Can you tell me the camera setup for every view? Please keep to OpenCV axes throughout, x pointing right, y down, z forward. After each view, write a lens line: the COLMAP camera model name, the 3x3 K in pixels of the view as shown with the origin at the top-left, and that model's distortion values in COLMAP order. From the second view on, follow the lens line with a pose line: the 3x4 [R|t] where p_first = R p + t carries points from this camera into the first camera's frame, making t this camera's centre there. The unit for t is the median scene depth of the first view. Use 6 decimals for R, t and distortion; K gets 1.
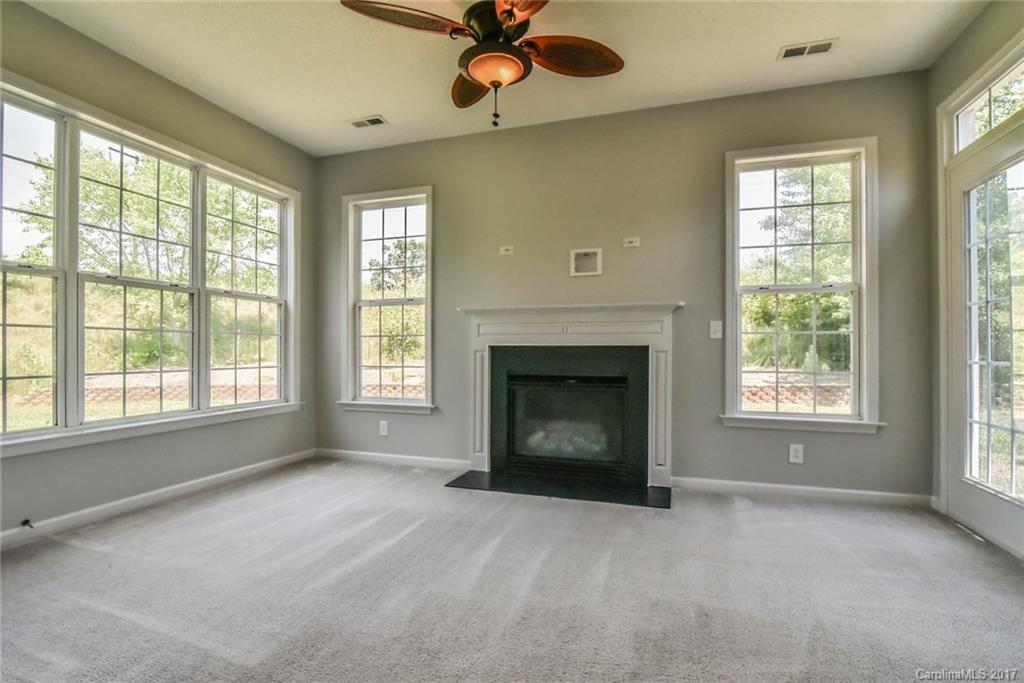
lens RADIAL K [[480.3, 0, 508.7], [0, 480.3, 350.4], [0, 0, 1]] dist [-0.020237, -0.000073]
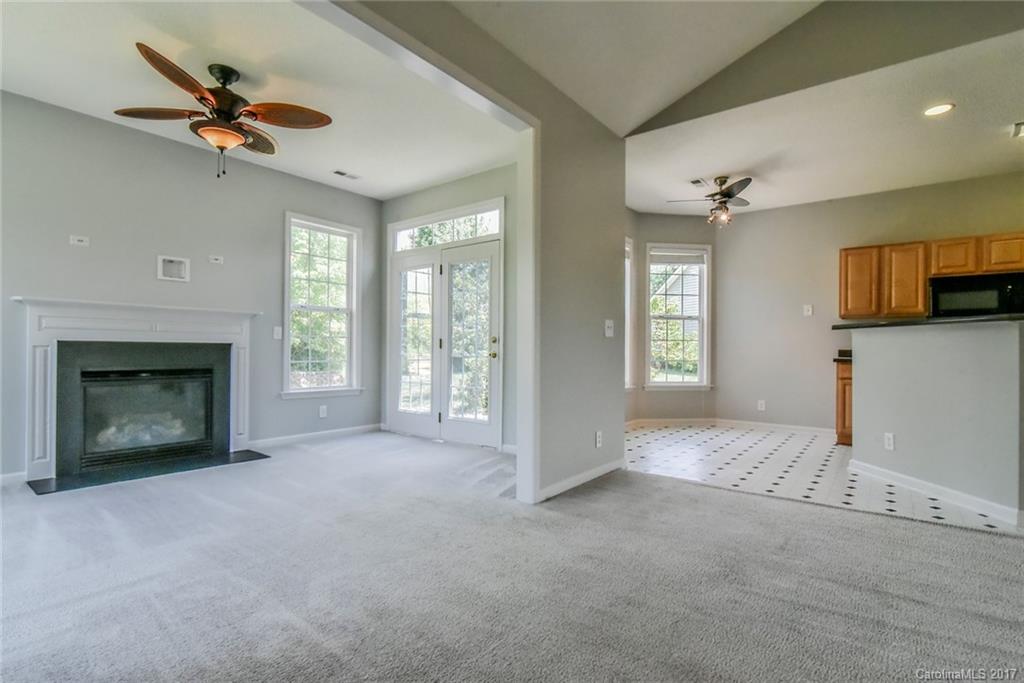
lens RADIAL K [[480.3, 0, 508.7], [0, 480.3, 350.4], [0, 0, 1]] dist [-0.020237, -0.000073]
pose [[0.343213, -0.001492, 0.939256, -0.659239], [-0.010457, 0.999931, 0.005409, -0.005281], [-0.939199, -0.011679, 0.343173, -0.139340]]
